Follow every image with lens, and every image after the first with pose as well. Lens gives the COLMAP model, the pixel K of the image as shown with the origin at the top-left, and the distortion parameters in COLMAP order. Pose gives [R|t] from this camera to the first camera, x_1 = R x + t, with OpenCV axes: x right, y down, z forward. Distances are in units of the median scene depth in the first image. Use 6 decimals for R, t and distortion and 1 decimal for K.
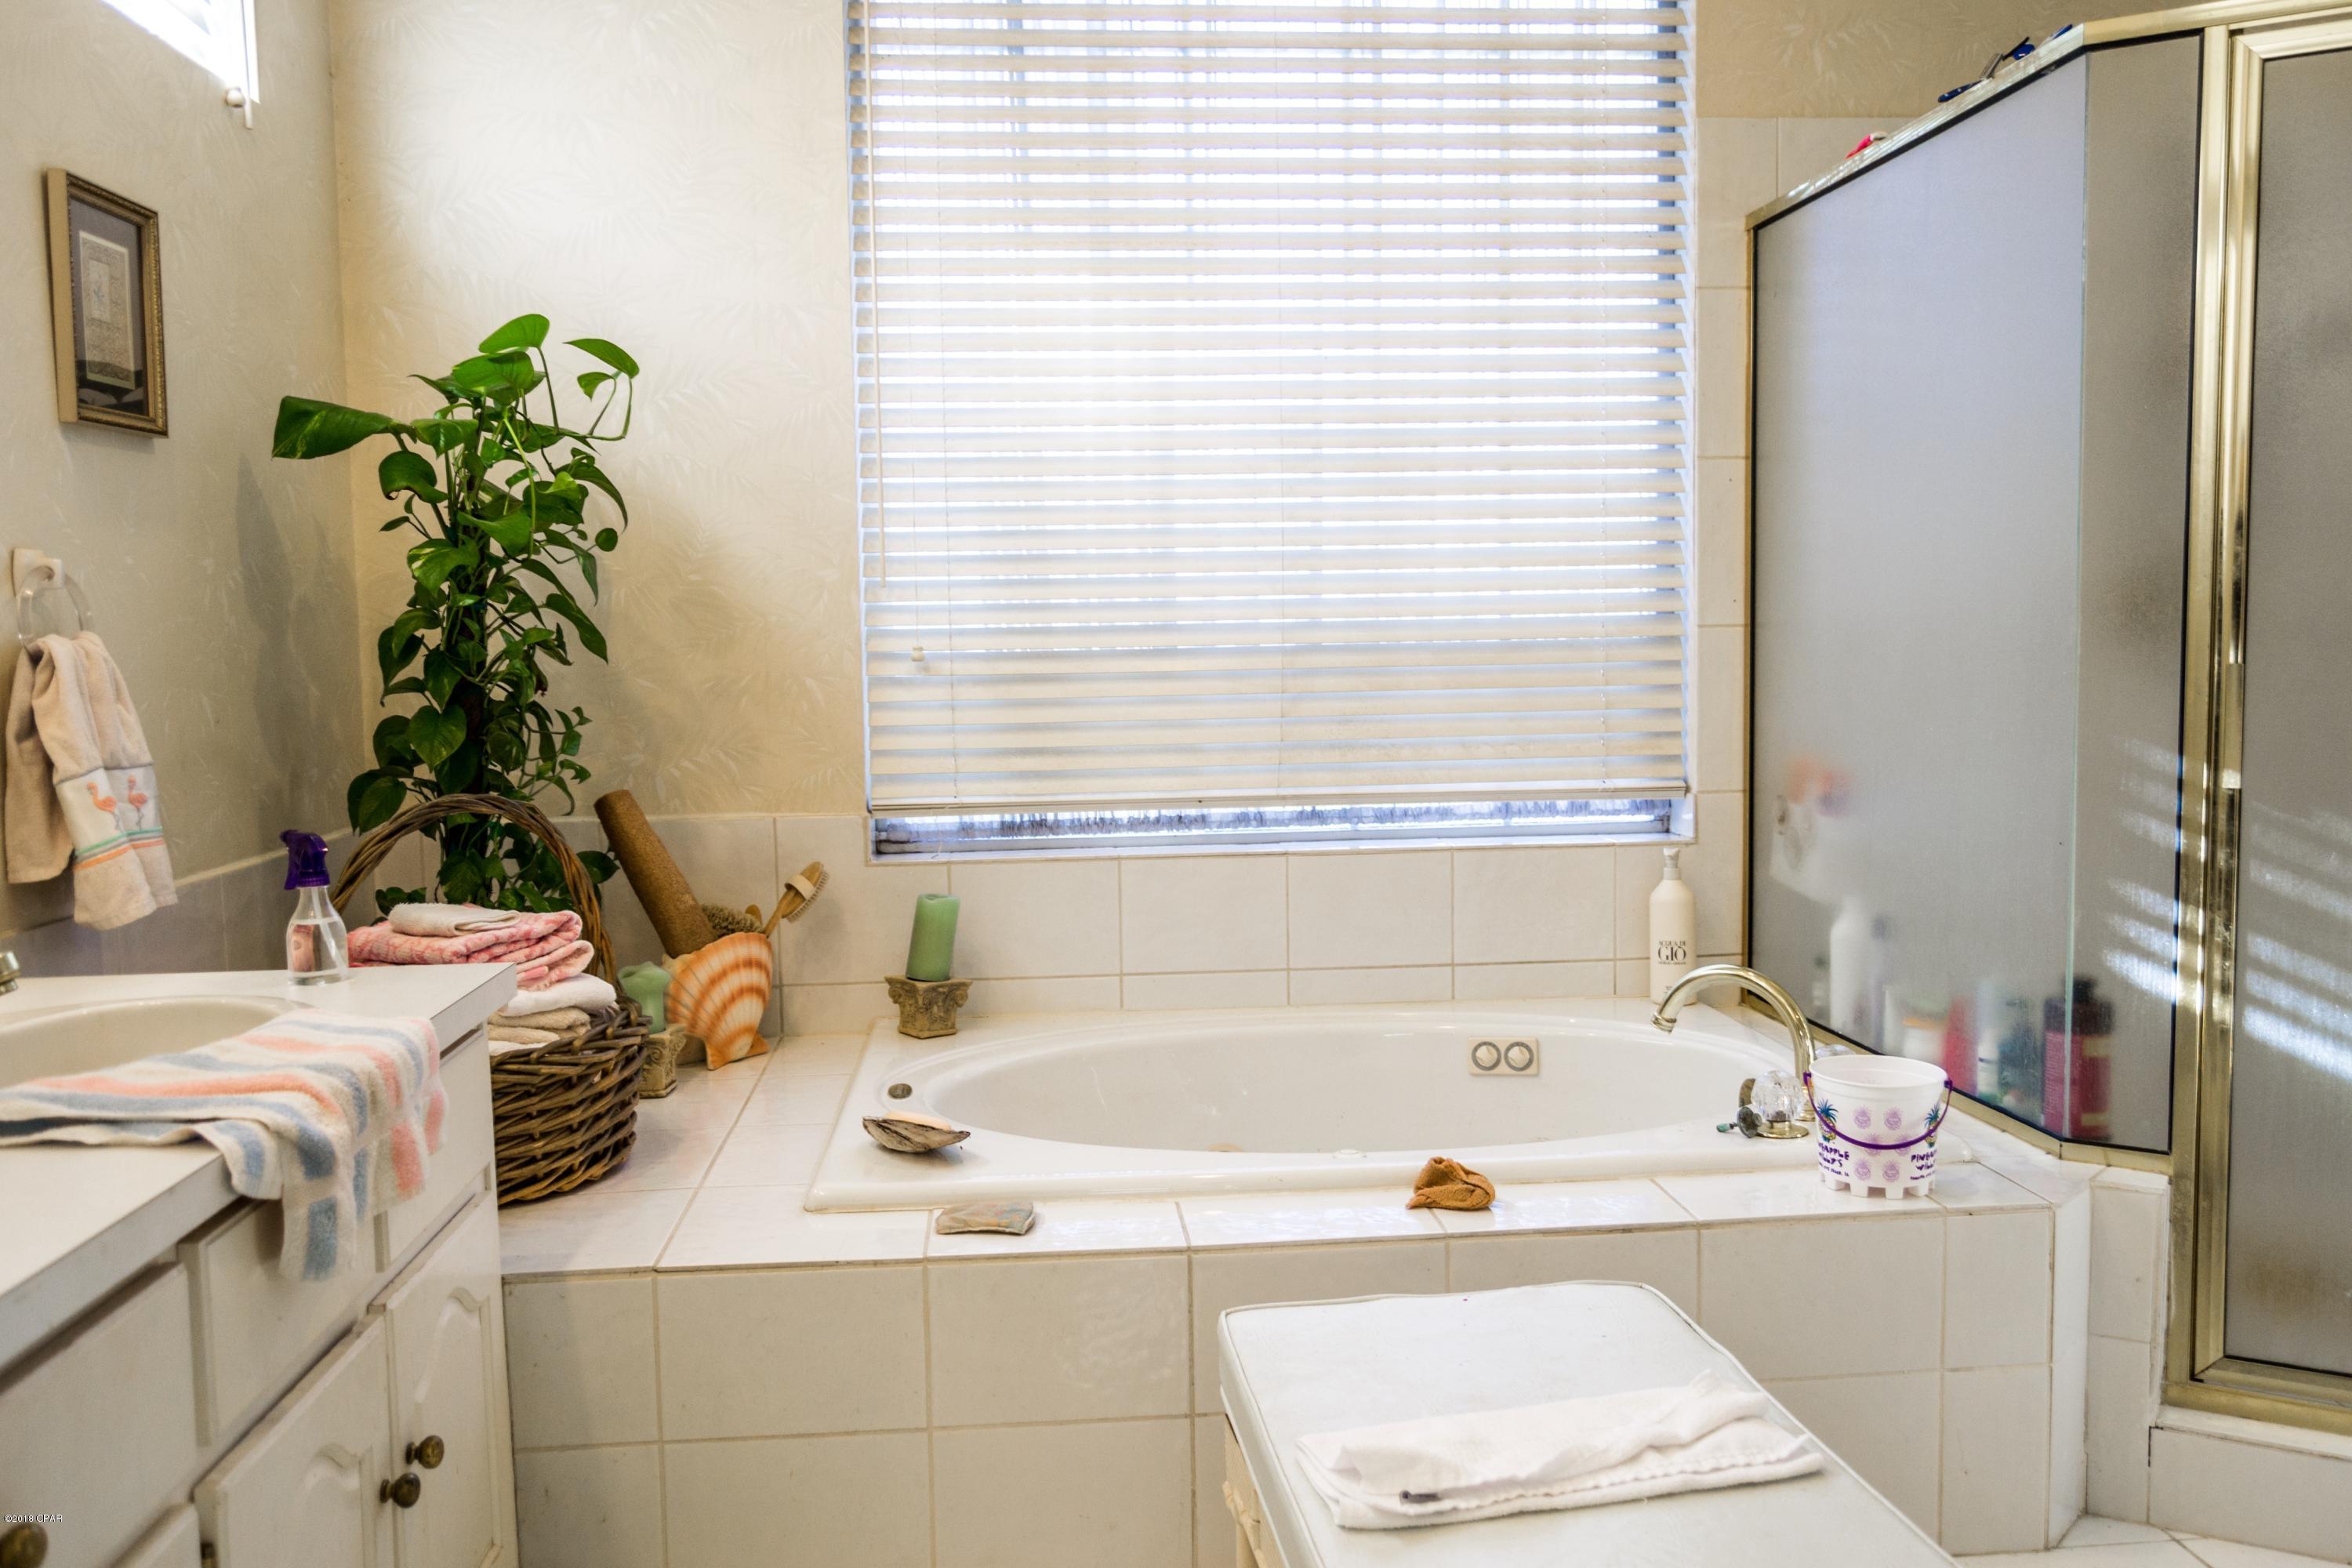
lens RADIAL K [[1860.0, 0, 1178.3], [0, 1860.0, 784.8], [0, 0, 1]] dist [-0.009465, 0.020877]
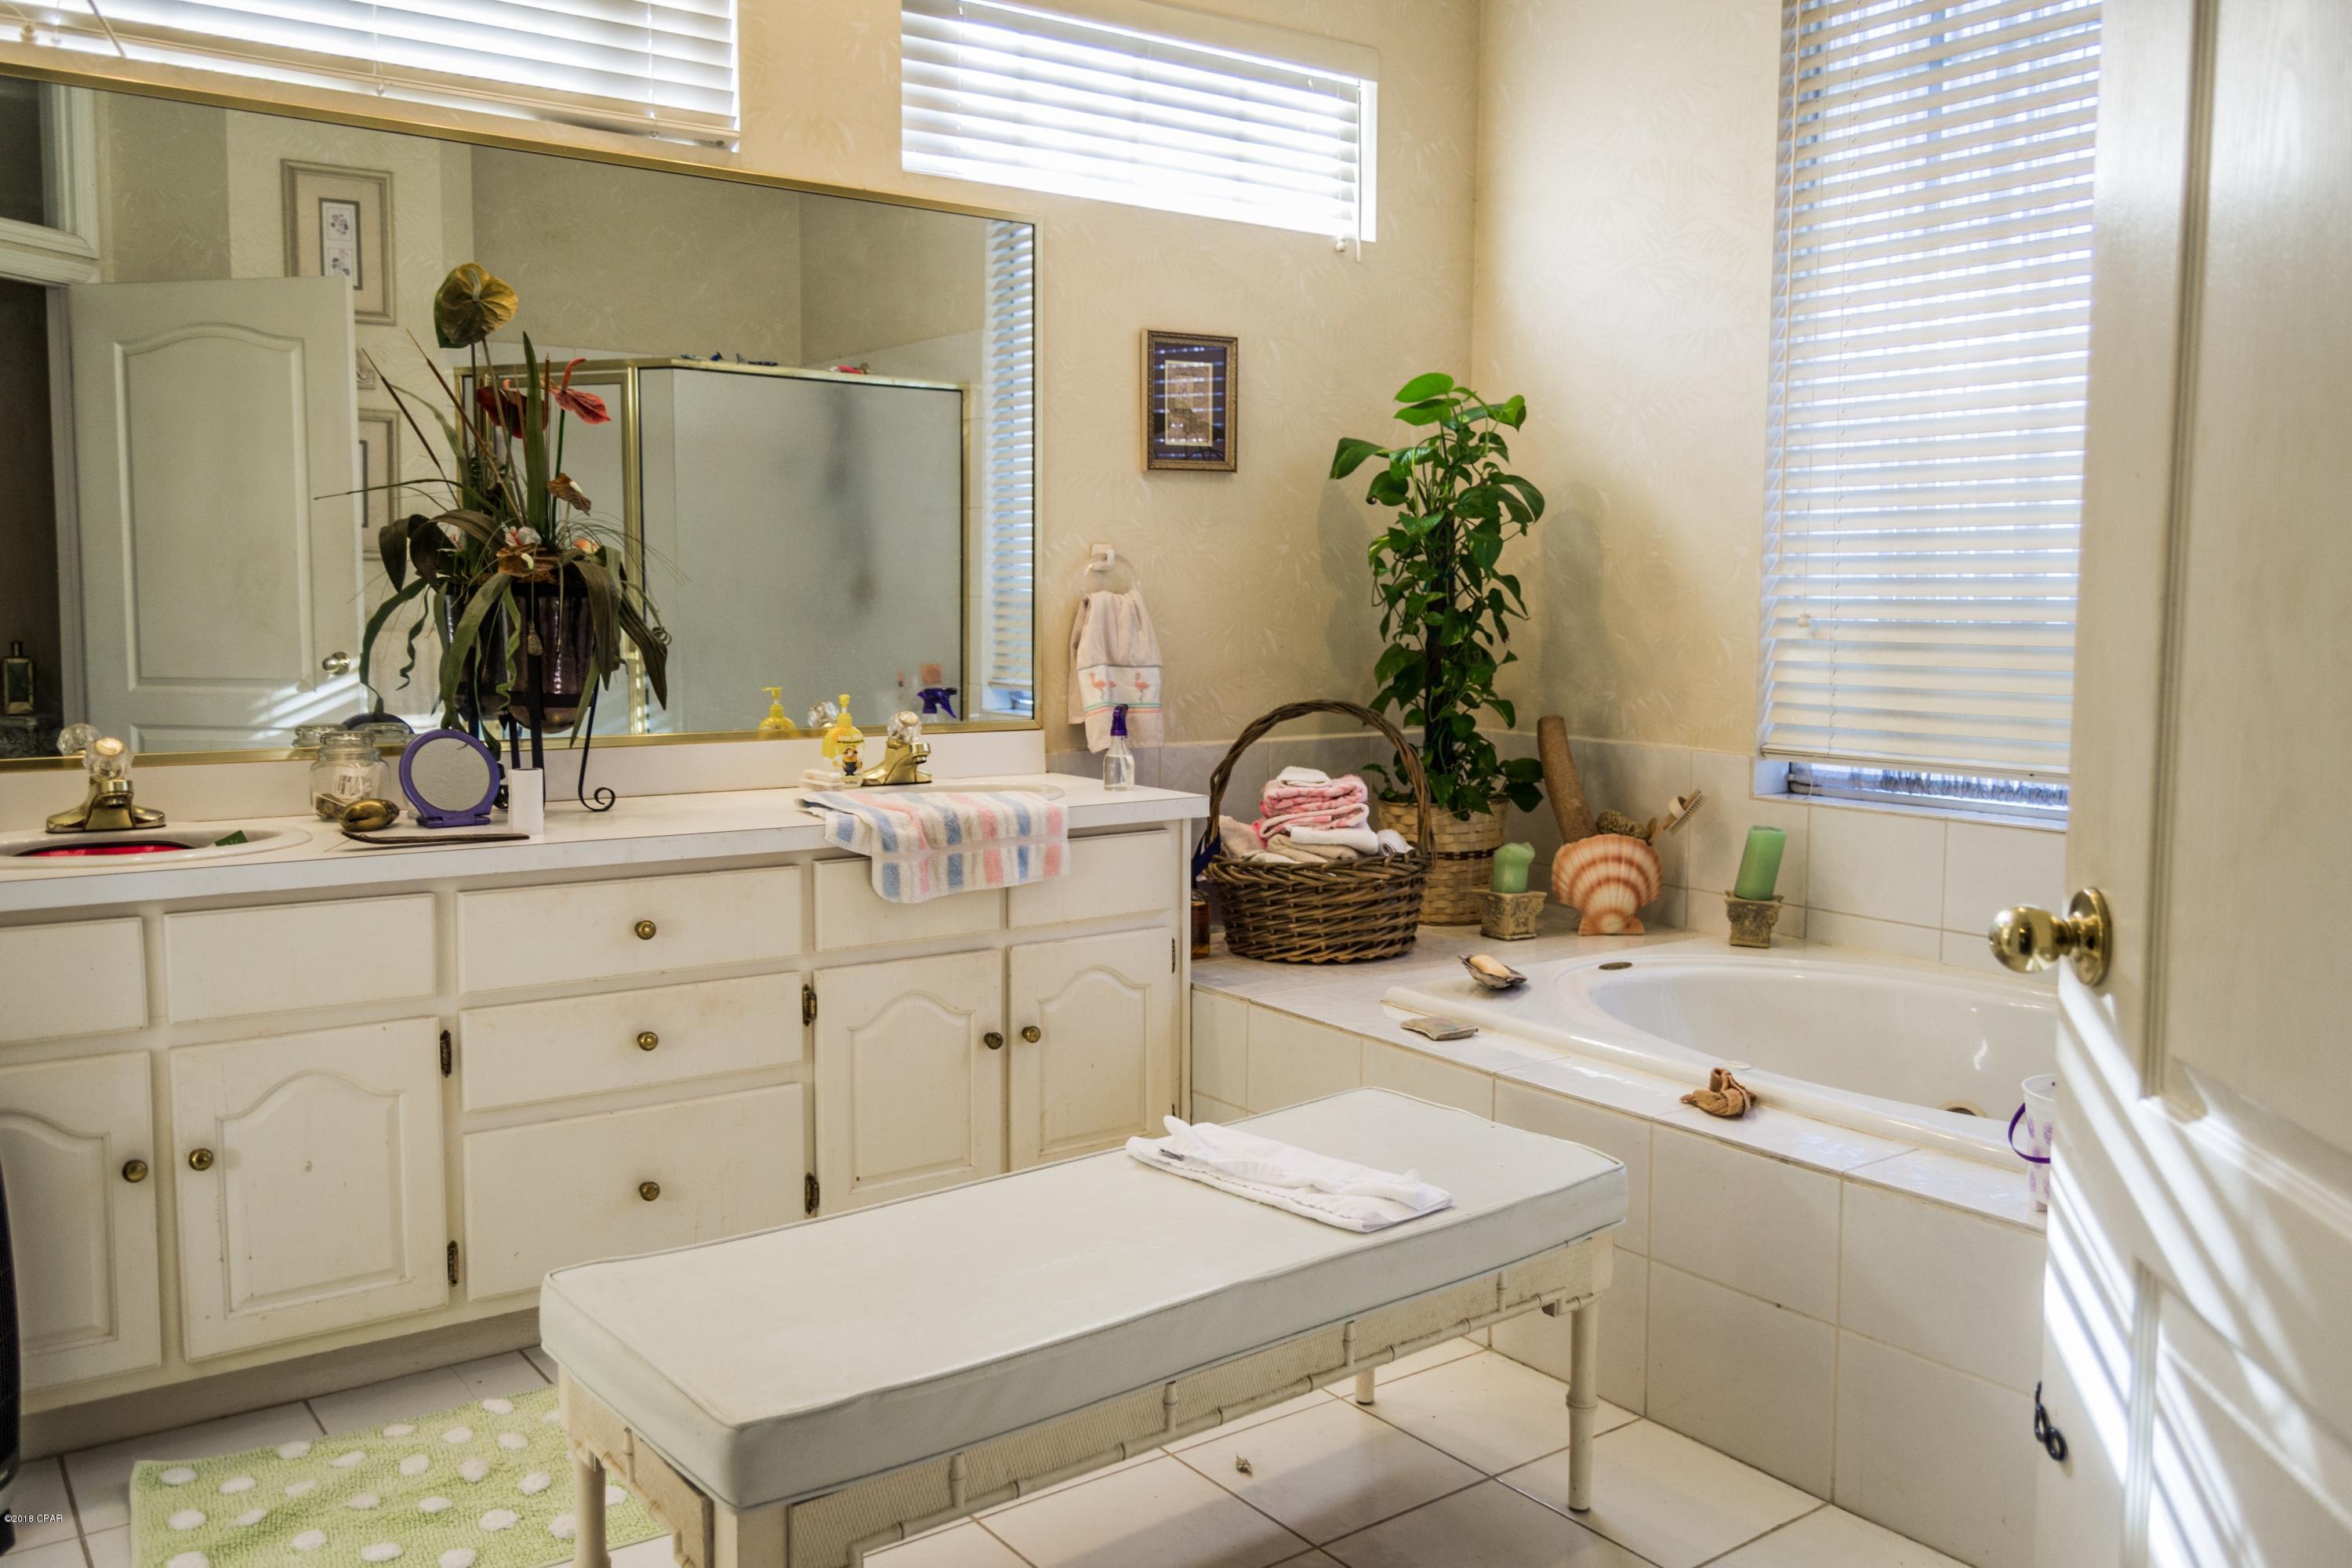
lens RADIAL K [[1860.0, 0, 1180.3], [0, 1860.0, 775.4], [0, 0, 1]] dist [-0.009465, 0.020877]
pose [[0.511196, 0.101914, -0.853400, 0.652356], [-0.085685, 0.994041, 0.067384, -0.019523], [0.855182, 0.038677, 0.516882, 0.081239]]
